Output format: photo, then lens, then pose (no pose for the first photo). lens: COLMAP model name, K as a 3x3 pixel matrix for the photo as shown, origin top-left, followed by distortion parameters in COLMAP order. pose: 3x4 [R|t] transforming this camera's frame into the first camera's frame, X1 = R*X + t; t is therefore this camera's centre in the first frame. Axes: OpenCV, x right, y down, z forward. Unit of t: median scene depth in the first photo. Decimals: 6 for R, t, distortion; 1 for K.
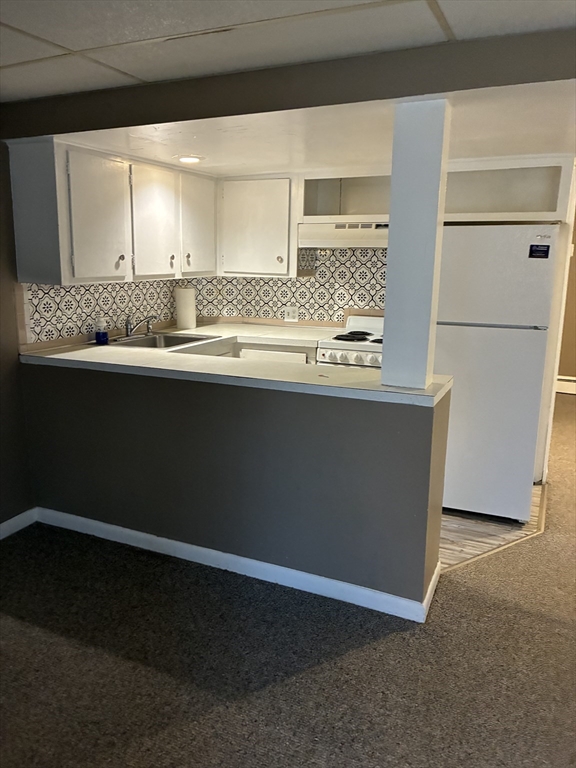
lens RADIAL K [[576.5, 0, 292.0], [0, 576.5, 376.6], [0, 0, 1]] dist [0.031940, -0.049298]
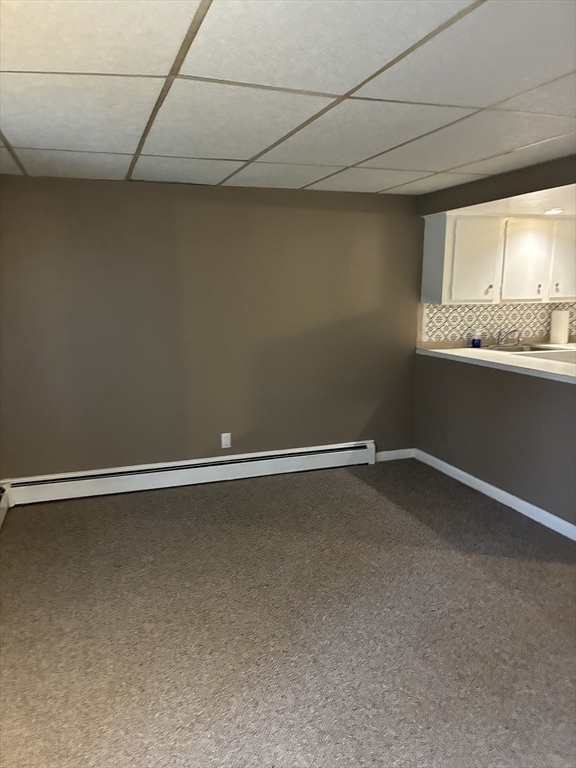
lens RADIAL K [[576.5, 0, 283.1], [0, 576.5, 386.5], [0, 0, 1]] dist [0.031940, -0.049298]
pose [[0.681393, 0.115048, -0.722819, 0.417994], [-0.139684, 0.989858, 0.025873, 0.072692], [0.718465, 0.083337, 0.690552, -0.331550]]
